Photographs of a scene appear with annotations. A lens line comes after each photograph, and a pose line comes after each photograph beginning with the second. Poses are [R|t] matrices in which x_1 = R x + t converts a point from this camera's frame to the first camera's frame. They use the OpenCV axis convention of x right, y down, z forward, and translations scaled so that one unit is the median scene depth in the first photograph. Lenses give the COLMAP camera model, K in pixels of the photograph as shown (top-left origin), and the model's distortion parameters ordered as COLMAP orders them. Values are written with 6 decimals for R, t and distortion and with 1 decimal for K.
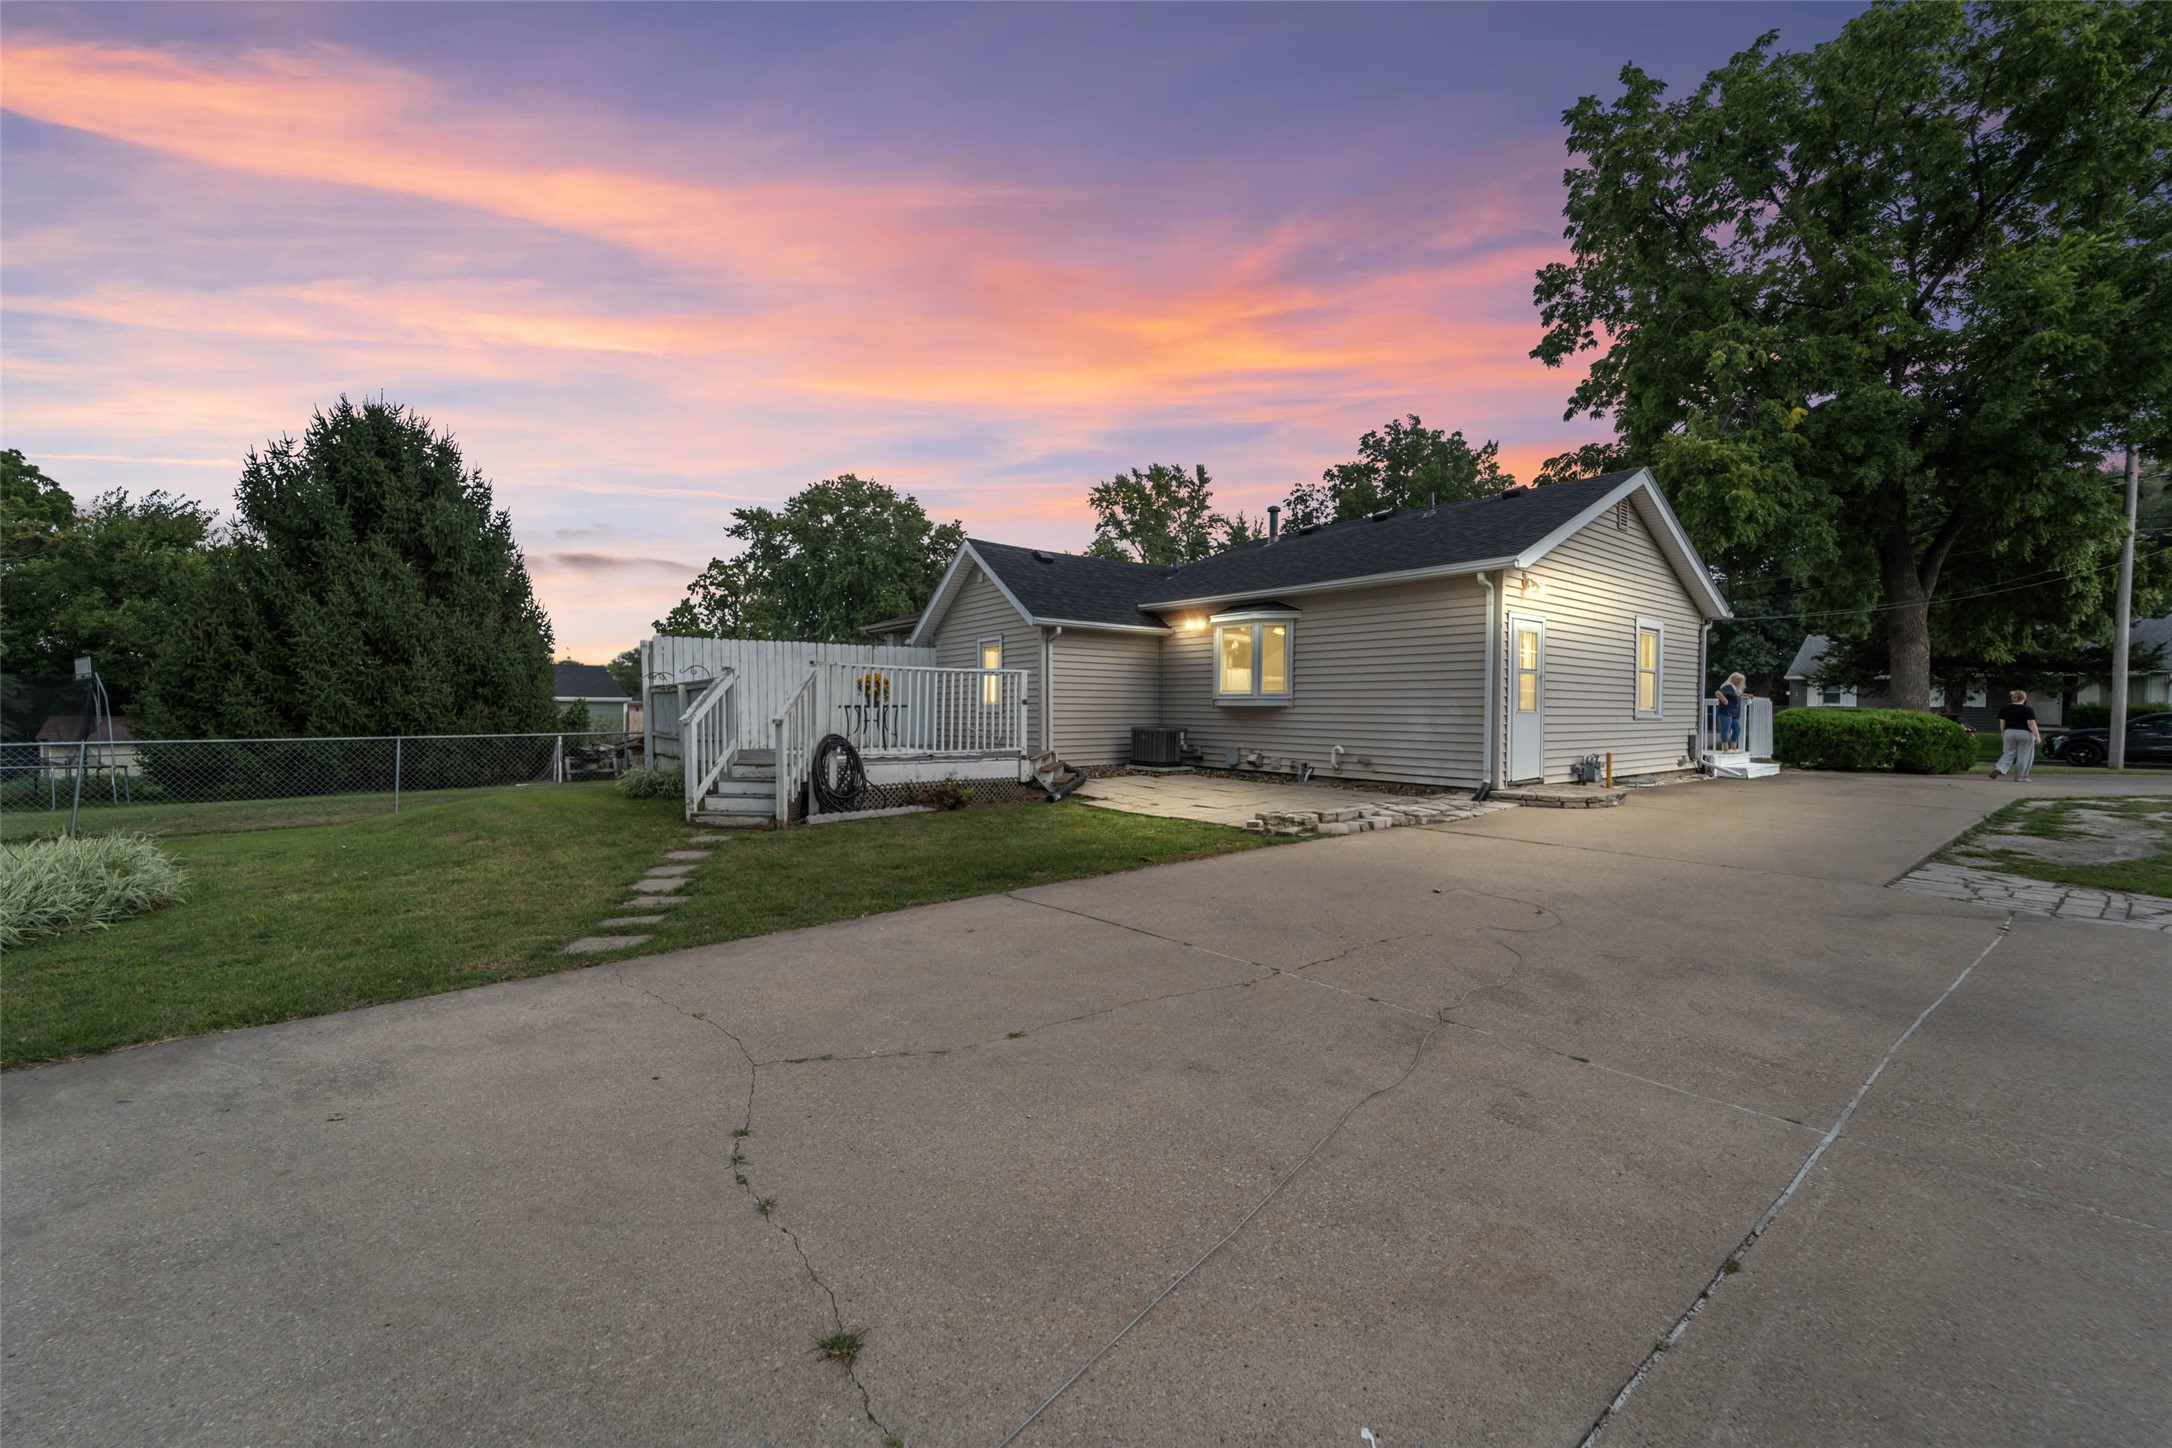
lens RADIAL K [[876.8, 0, 1094.4], [0, 876.8, 726.7], [0, 0, 1]] dist [0.000077, -0.000840]
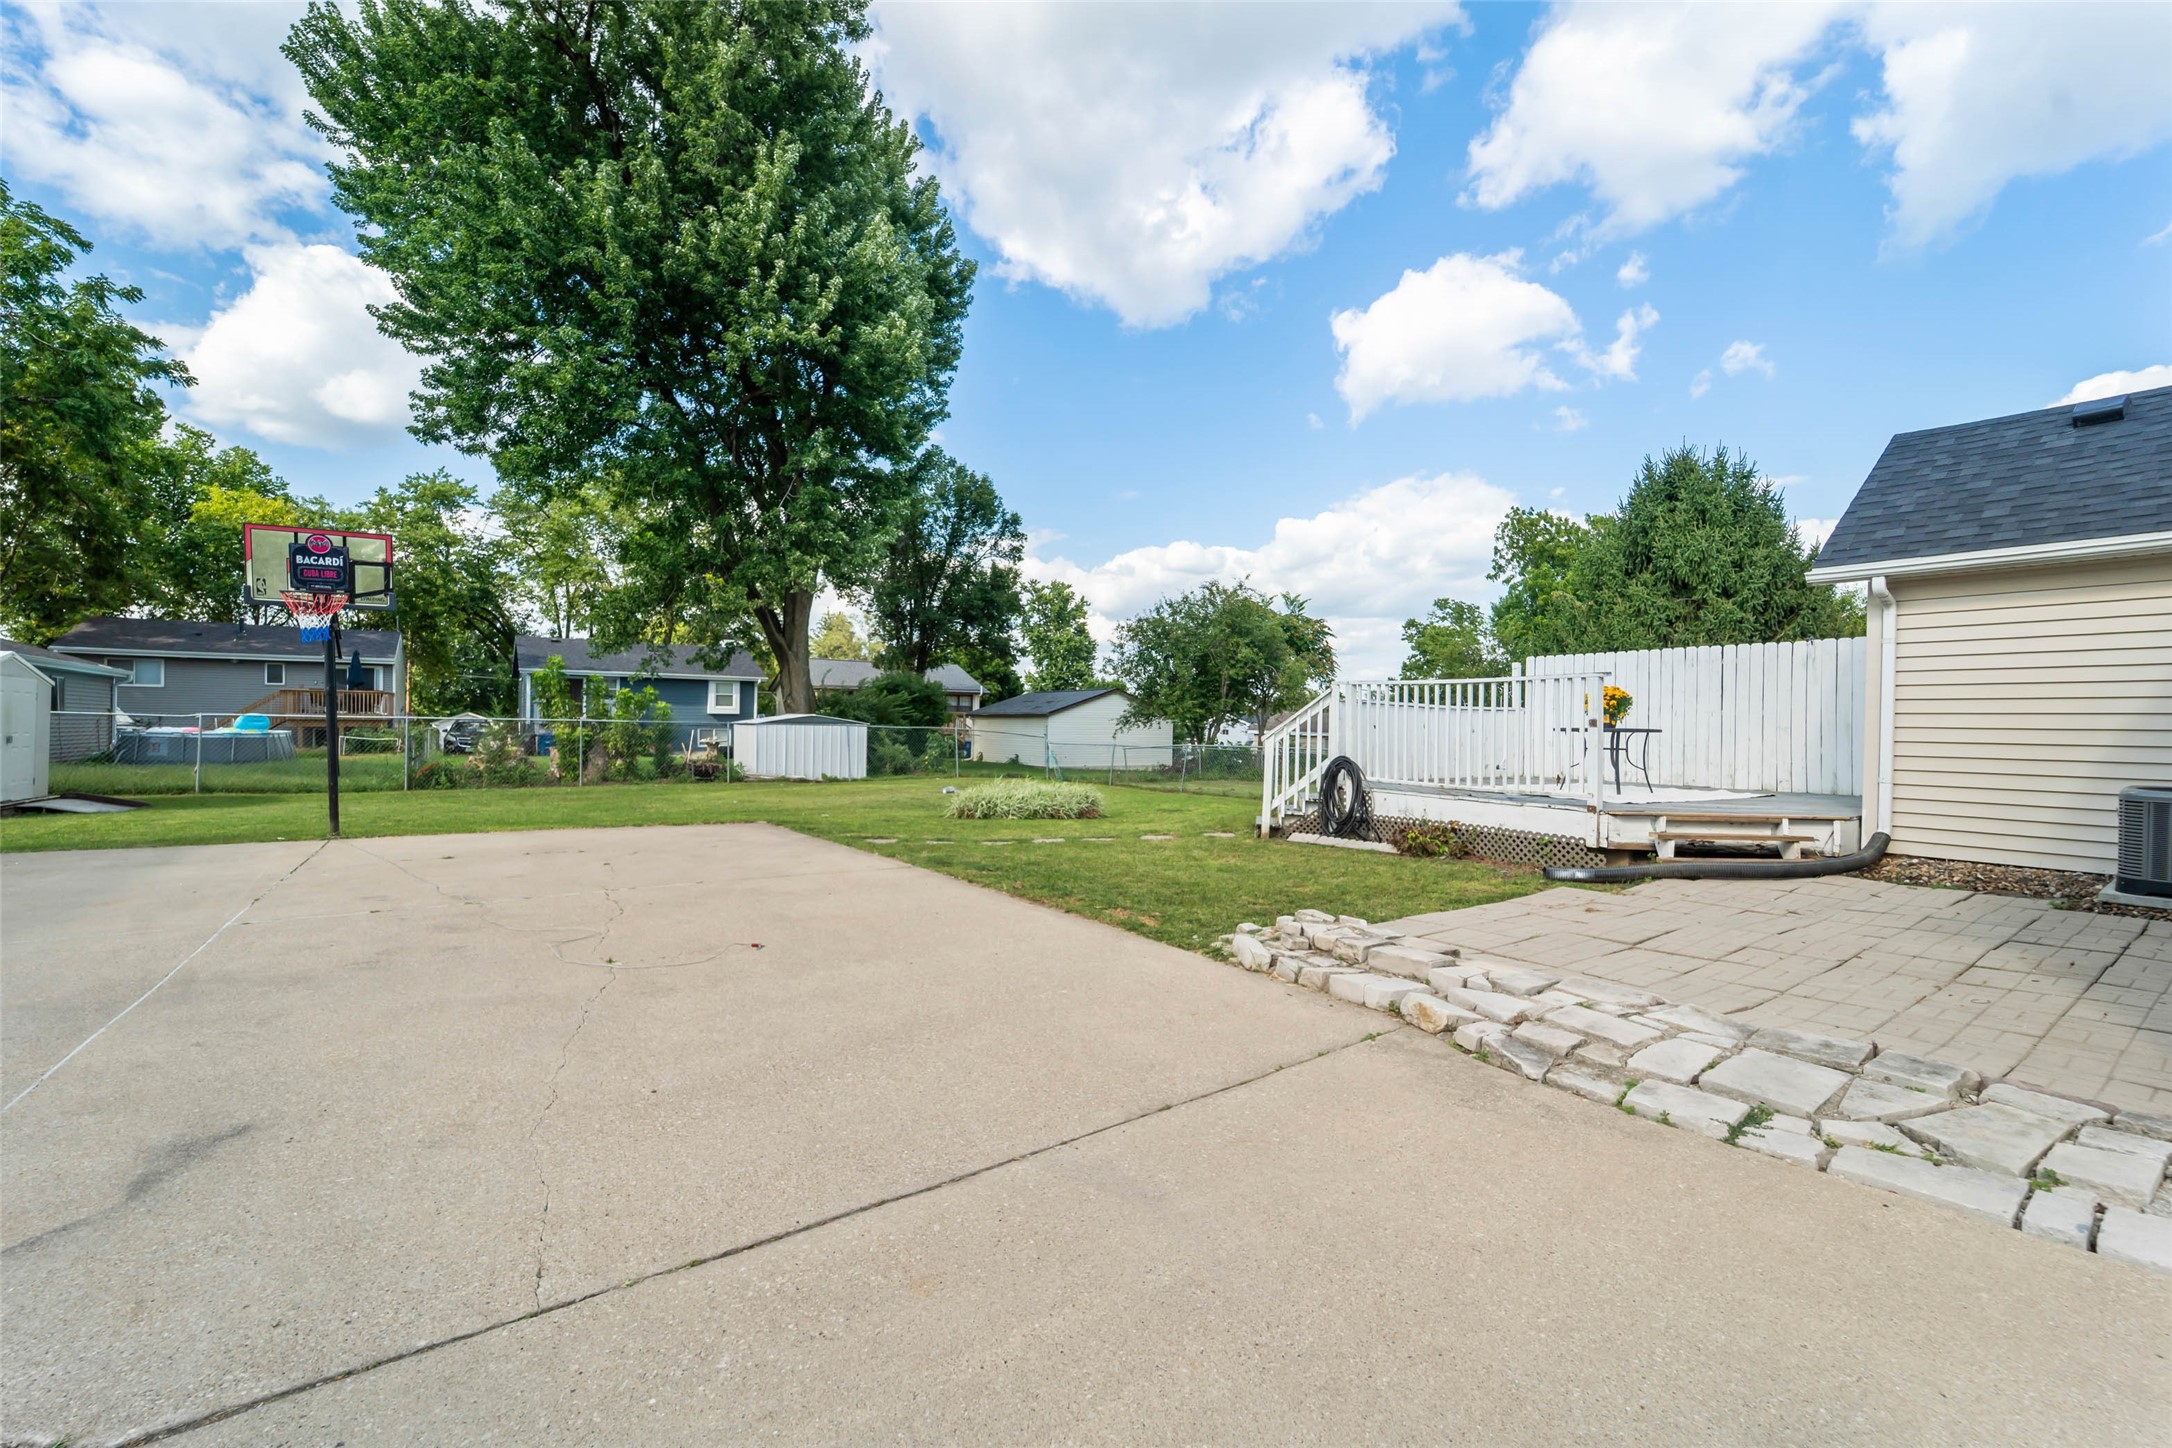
lens RADIAL K [[876.8, 0, 1094.4], [0, 876.8, 726.7], [0, 0, 1]] dist [0.000077, -0.000840]
pose [[-0.054515, 0.003635, -0.998506, 0.611940], [-0.036775, 0.999308, 0.005646, -0.016236], [0.997836, 0.037028, -0.054343, 0.707829]]
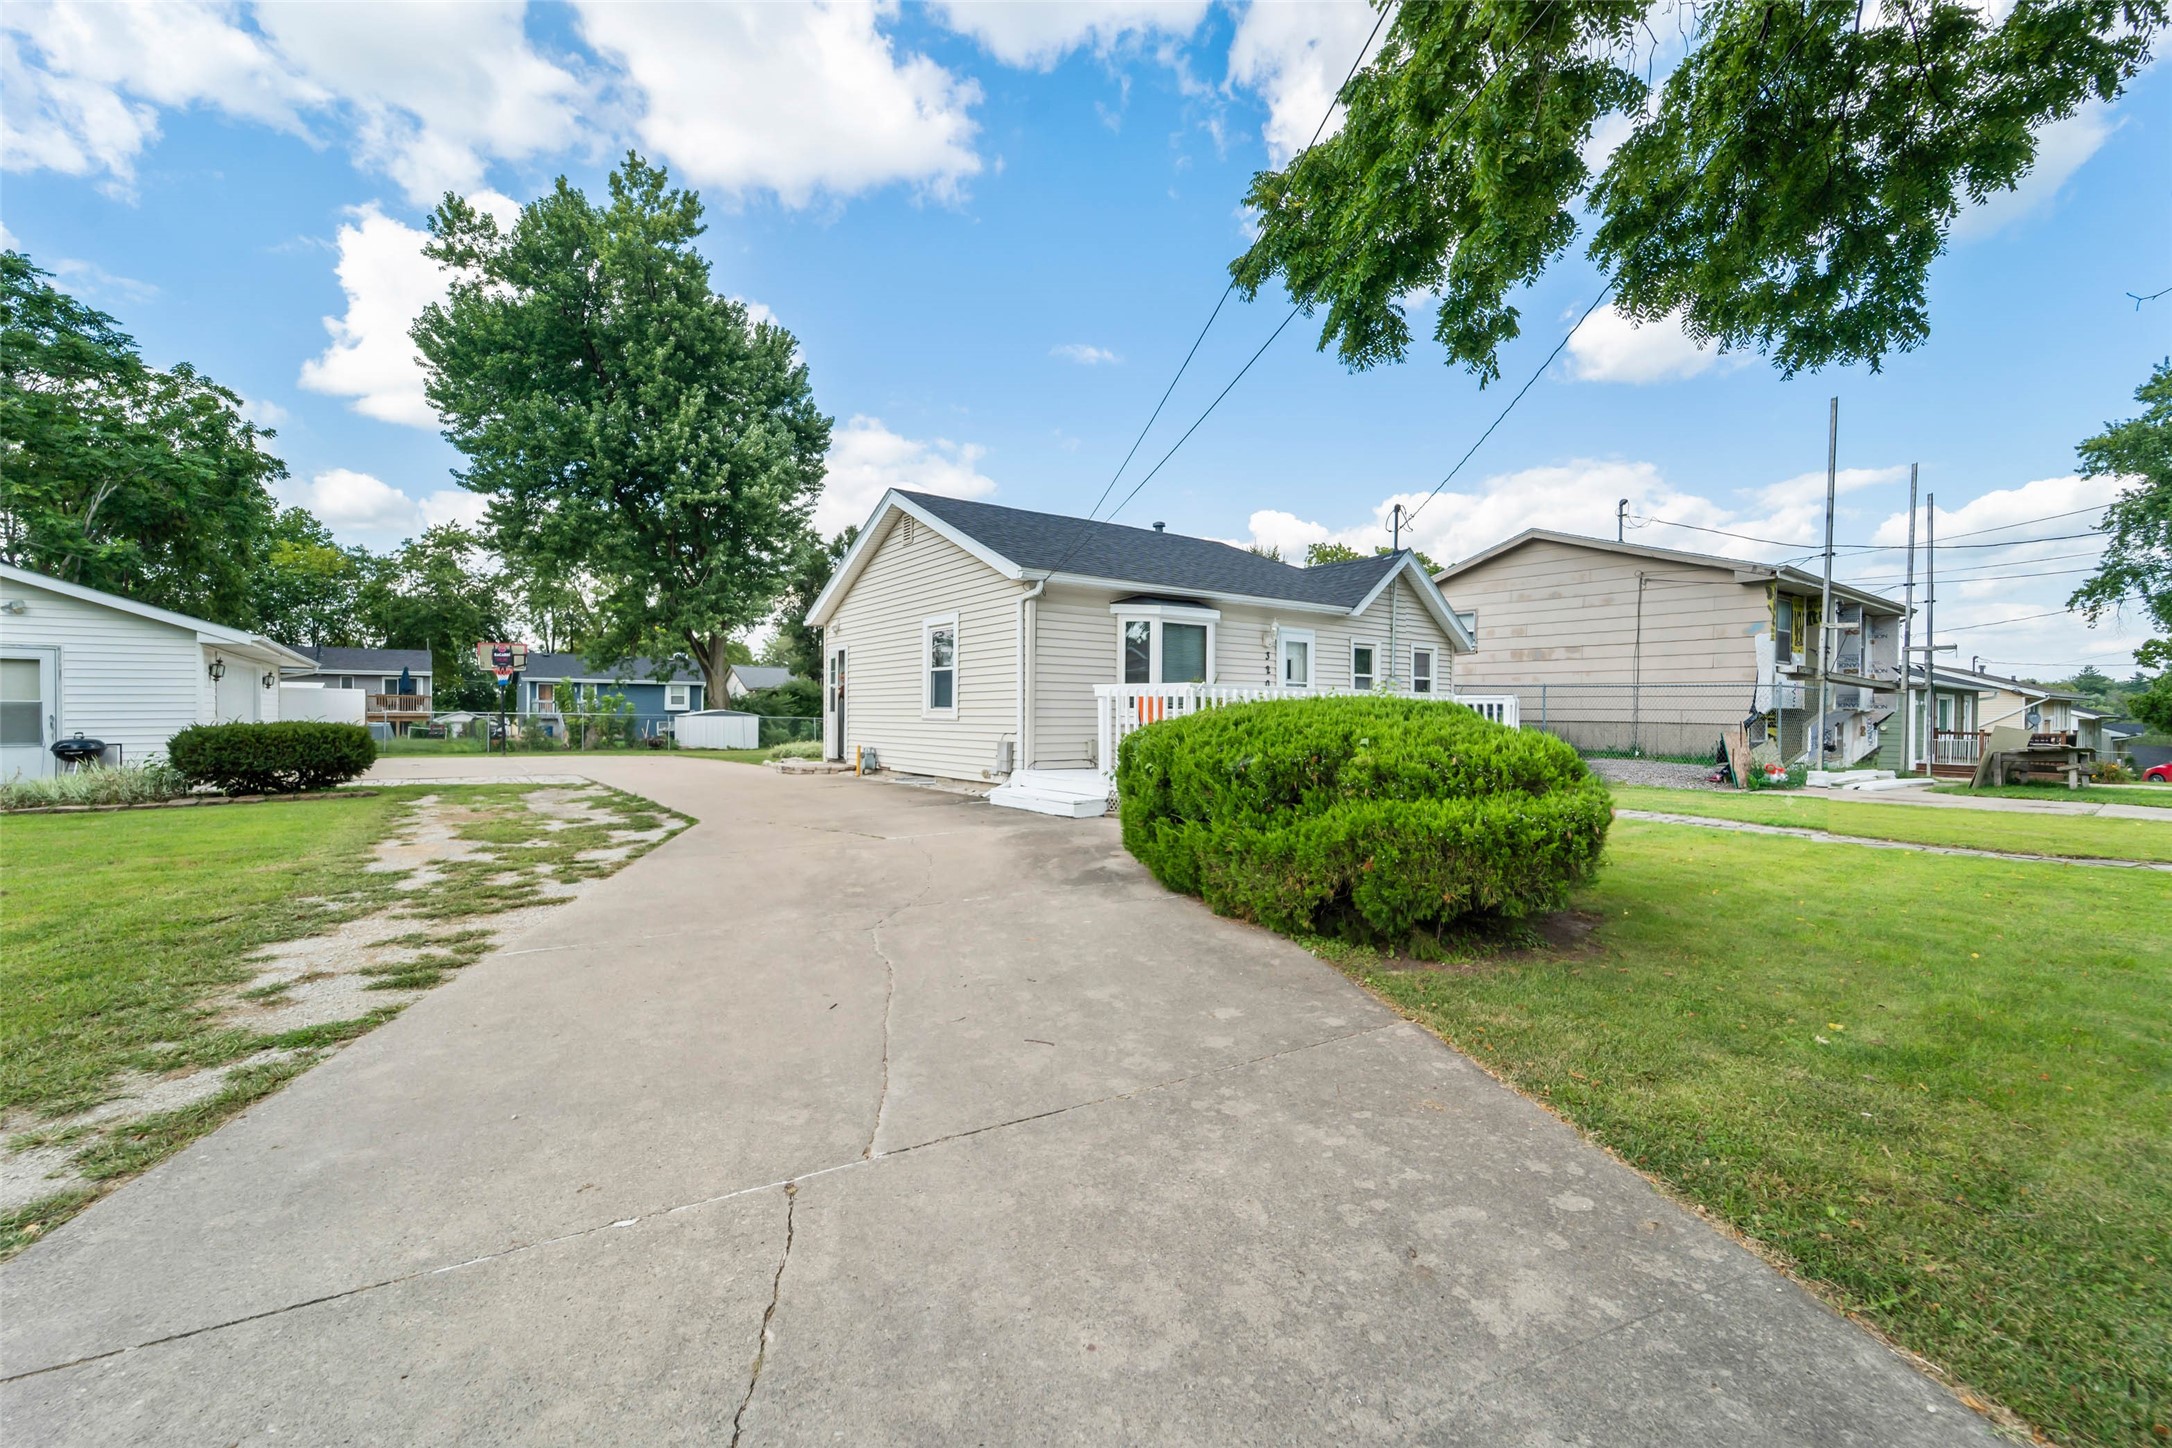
lens RADIAL K [[876.8, 0, 1094.4], [0, 876.8, 726.7], [0, 0, 1]] dist [0.000077, -0.000840]
pose [[-0.025049, 0.008053, -0.999654, 1.966993], [-0.030805, 0.999486, 0.008823, -0.017778], [0.999211, 0.031015, -0.024789, 1.470334]]
